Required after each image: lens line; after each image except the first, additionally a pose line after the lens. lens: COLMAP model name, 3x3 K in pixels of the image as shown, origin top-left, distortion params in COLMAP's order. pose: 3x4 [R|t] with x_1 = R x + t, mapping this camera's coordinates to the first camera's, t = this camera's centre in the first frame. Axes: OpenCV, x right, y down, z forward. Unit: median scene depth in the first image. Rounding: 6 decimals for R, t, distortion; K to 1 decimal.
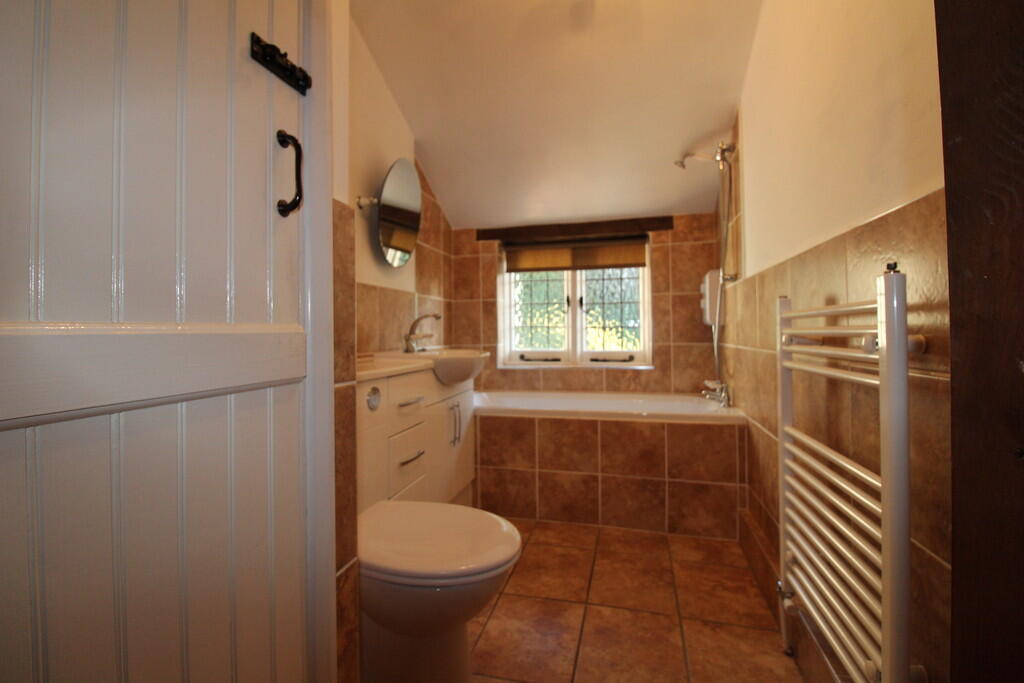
lens RADIAL K [[474.1, 0, 511.4], [0, 474.1, 327.3], [0, 0, 1]] dist [0.001504, -0.014469]
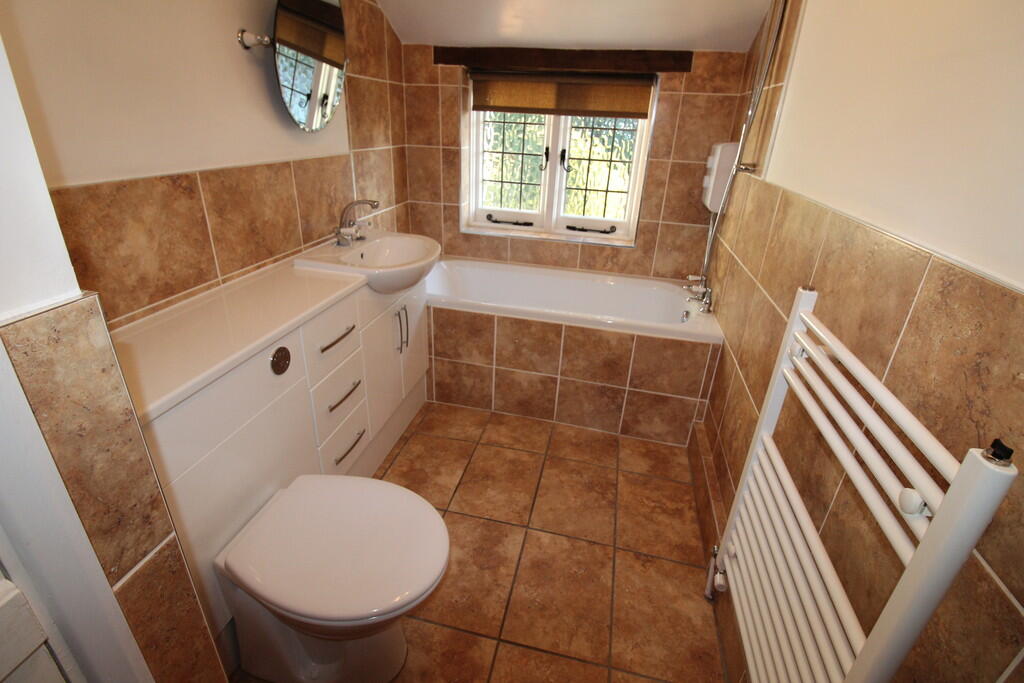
lens RADIAL K [[474.1, 0, 511.4], [0, 474.1, 327.3], [0, 0, 1]] dist [0.001504, -0.014469]
pose [[0.998221, 0.037527, 0.046324, 0.042844], [-0.053468, 0.907226, 0.417232, -0.170446], [-0.026368, -0.418967, 0.907619, 0.179151]]
